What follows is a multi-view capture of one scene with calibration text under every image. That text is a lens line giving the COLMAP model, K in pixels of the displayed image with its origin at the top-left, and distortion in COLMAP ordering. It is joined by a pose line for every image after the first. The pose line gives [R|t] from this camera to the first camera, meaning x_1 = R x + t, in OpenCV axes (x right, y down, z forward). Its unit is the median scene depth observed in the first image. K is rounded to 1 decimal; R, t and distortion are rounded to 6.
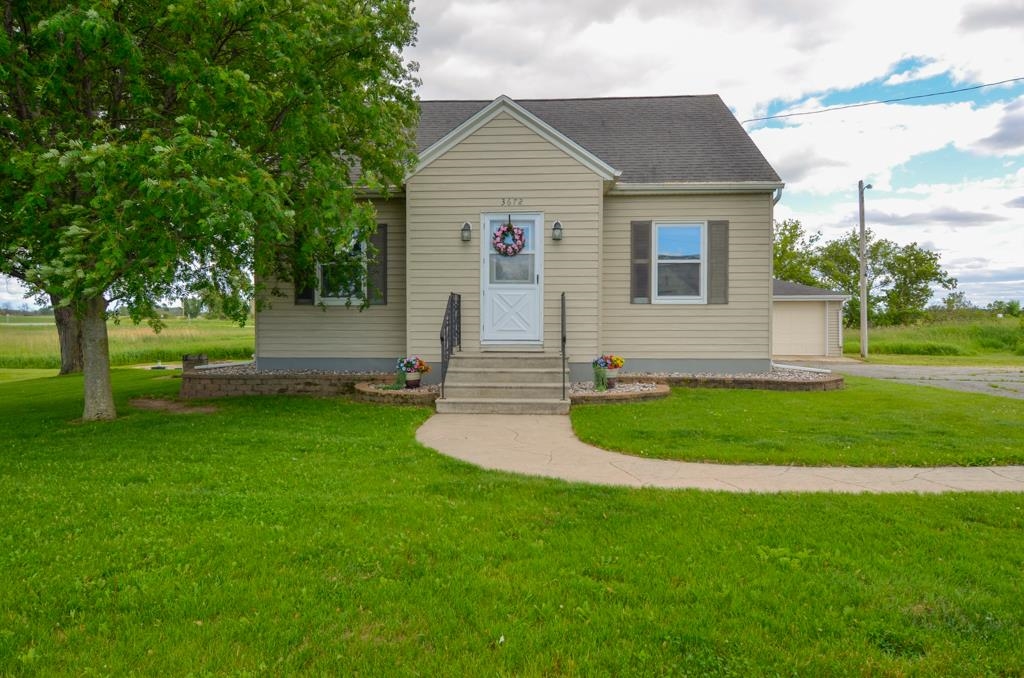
lens RADIAL K [[665.7, 0, 507.5], [0, 665.7, 323.5], [0, 0, 1]] dist [-0.018383, 0.000664]
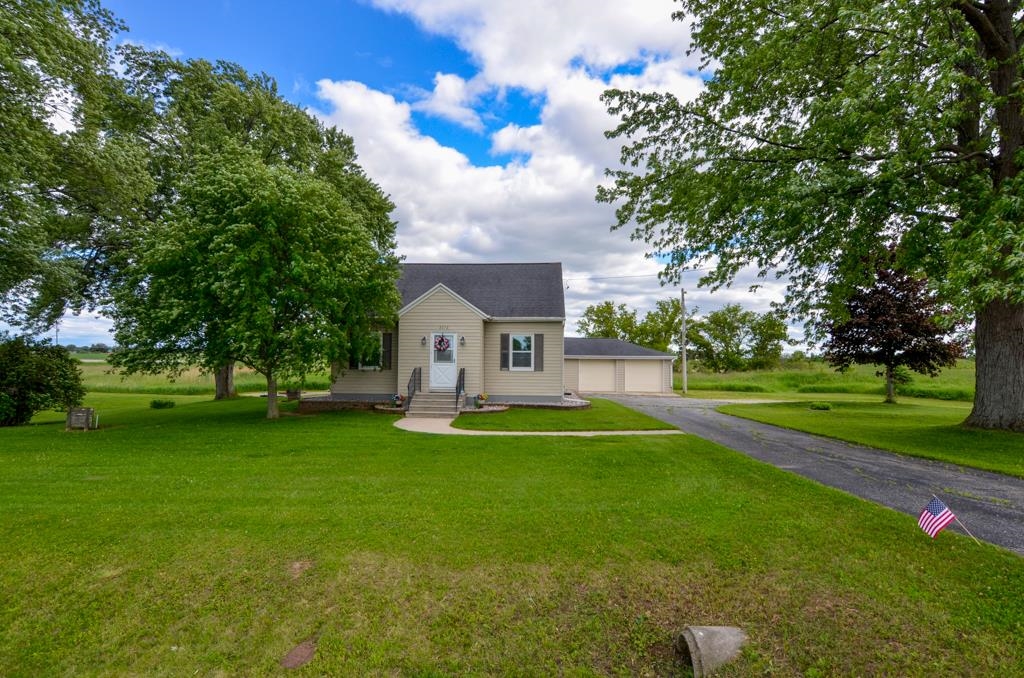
lens RADIAL K [[530.7, 0, 509.9], [0, 530.7, 337.6], [0, 0, 1]] dist [-0.000451, -0.008114]
pose [[0.999949, 0.009037, -0.004454, 0.240814], [-0.009216, 0.999075, -0.041991, -0.070044], [0.004071, 0.042030, 0.999108, -0.834585]]
